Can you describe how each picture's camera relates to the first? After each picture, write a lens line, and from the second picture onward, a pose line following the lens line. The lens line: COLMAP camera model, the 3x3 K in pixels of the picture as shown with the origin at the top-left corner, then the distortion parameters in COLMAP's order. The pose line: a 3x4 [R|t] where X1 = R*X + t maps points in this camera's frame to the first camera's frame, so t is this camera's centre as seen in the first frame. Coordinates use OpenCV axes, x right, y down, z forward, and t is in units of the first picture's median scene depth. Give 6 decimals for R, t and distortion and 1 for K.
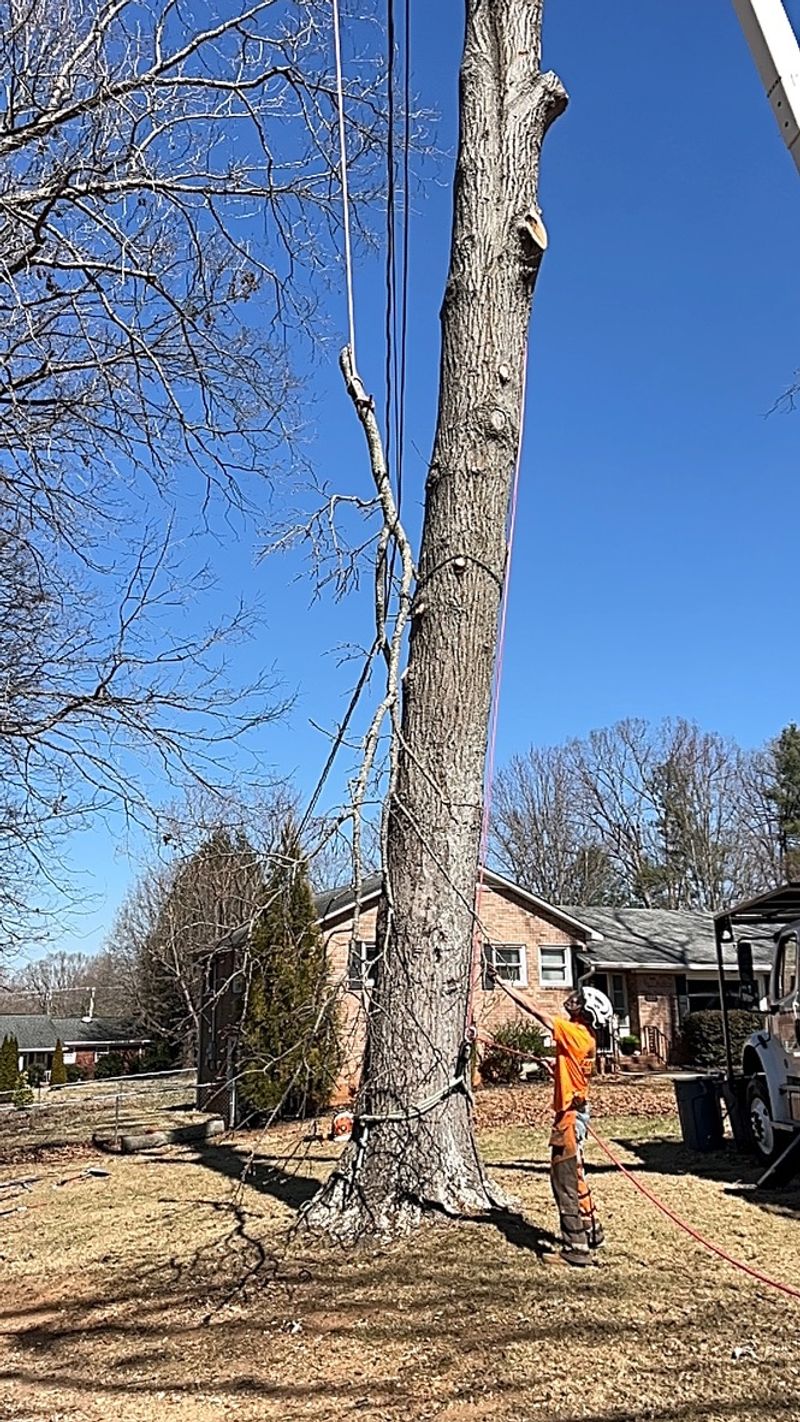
lens RADIAL K [[1137.7, 0, 400.0], [0, 1137.7, 711.0], [0, 0, 1]] dist [0.070744, -0.061000]
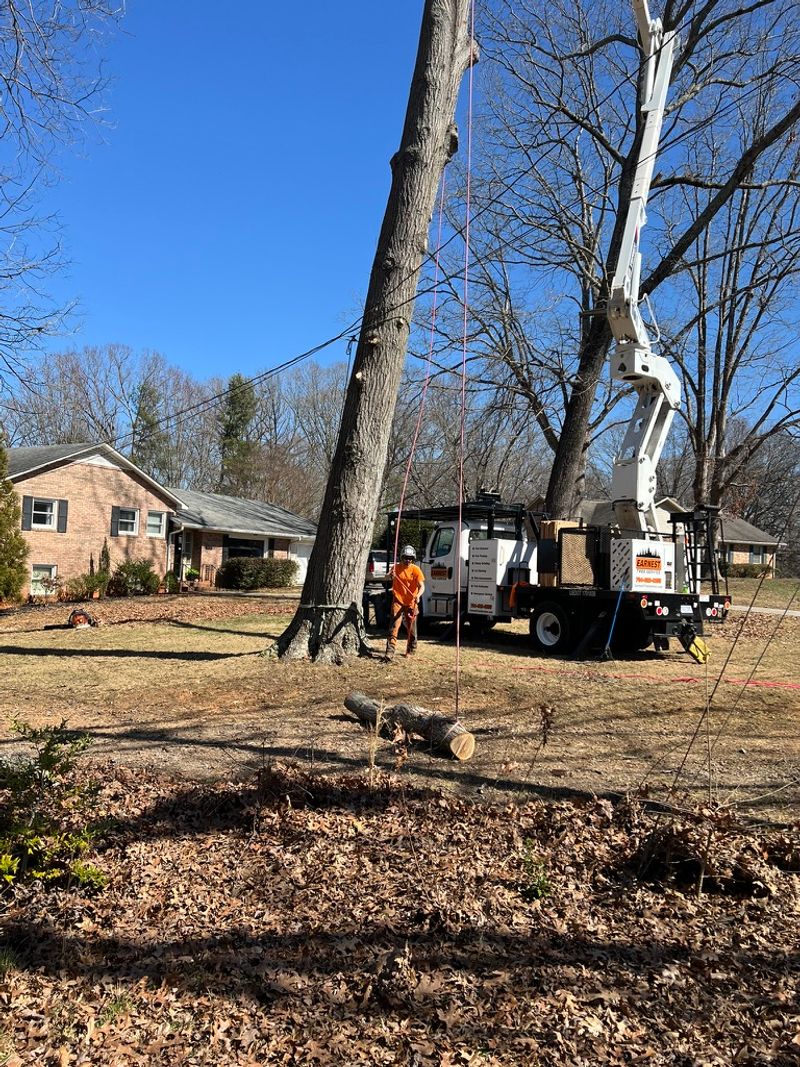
lens RADIAL K [[824.3, 0, 400.0], [0, 824.3, 533.5], [0, 0, 1]] dist [0.032909, 0.002918]
pose [[0.804994, 0.070937, 0.589027, -0.647637], [-0.202615, 0.966005, 0.160567, -0.013058], [-0.557613, -0.248602, 0.792001, -0.119670]]
